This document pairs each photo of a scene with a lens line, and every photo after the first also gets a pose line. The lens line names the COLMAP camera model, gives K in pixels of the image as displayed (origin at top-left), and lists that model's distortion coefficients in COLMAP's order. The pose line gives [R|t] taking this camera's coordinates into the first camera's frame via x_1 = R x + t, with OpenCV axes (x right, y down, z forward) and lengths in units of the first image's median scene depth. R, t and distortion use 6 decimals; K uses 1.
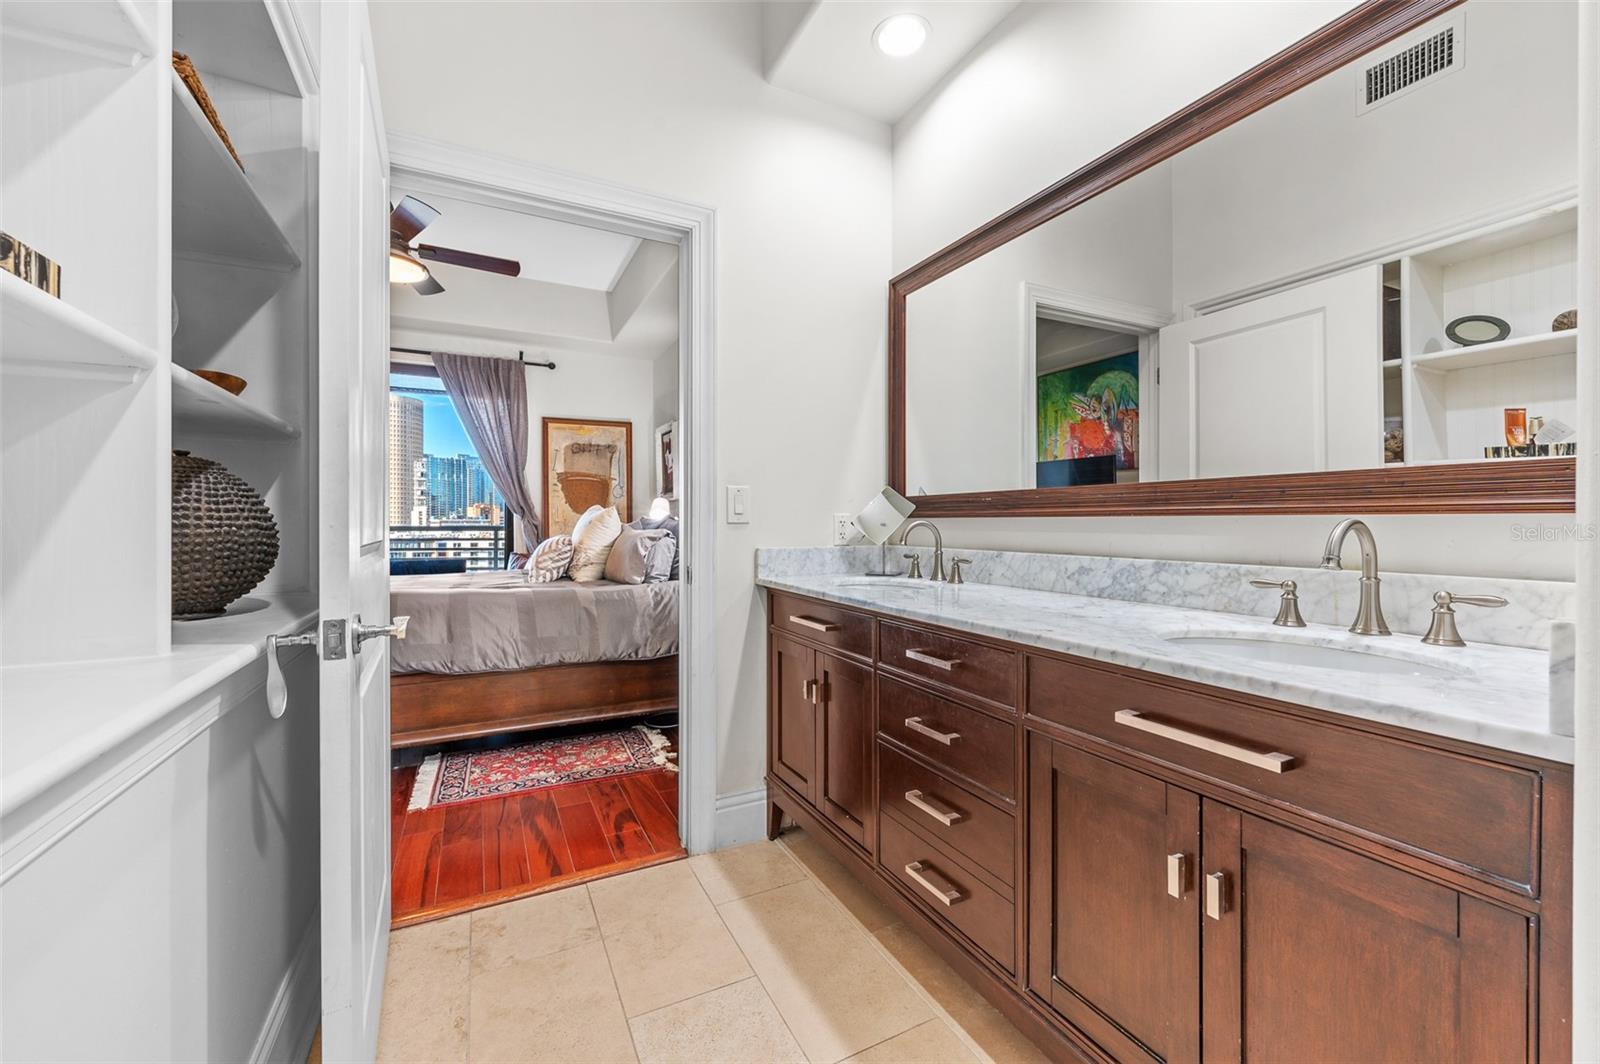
lens RADIAL K [[636.2, 0, 801.9], [0, 636.2, 522.4], [0, 0, 1]] dist [0.001255, 0.000159]
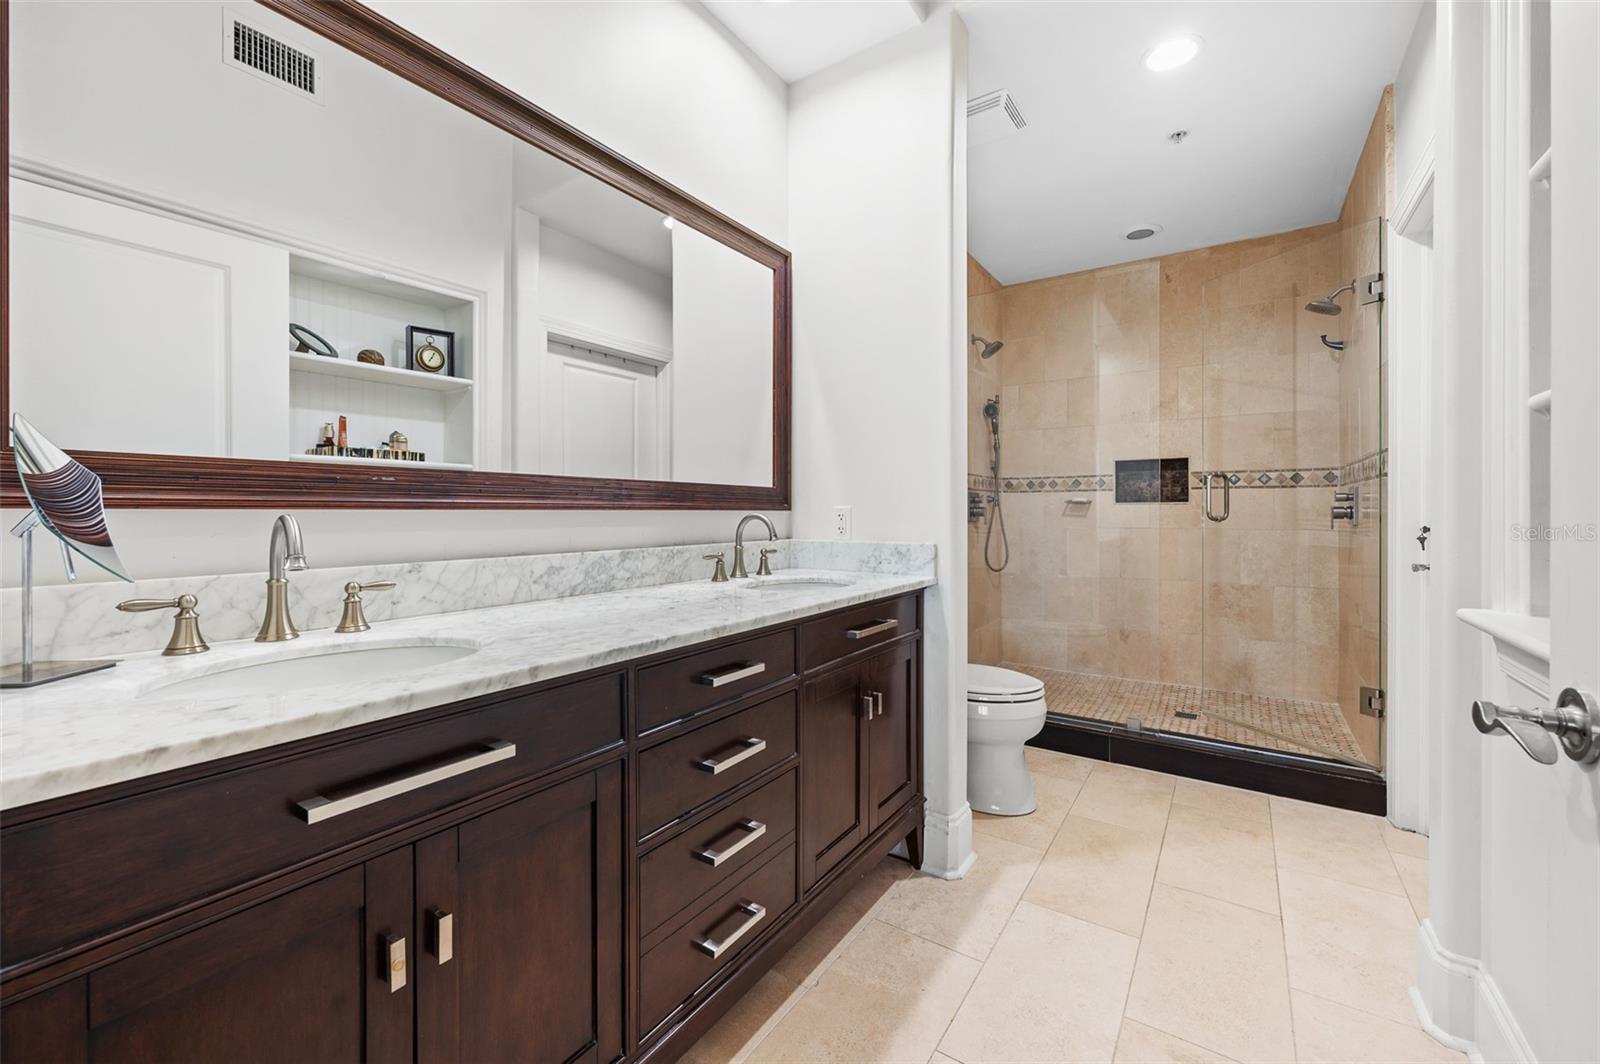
lens RADIAL K [[636.2, 0, 801.9], [0, 636.2, 522.4], [0, 0, 1]] dist [0.001255, 0.000159]
pose [[-0.475466, -0.009935, 0.879678, -0.537105], [0.005441, 0.999884, 0.014234, -0.002625], [-0.879717, 0.011554, -0.475357, 1.187324]]
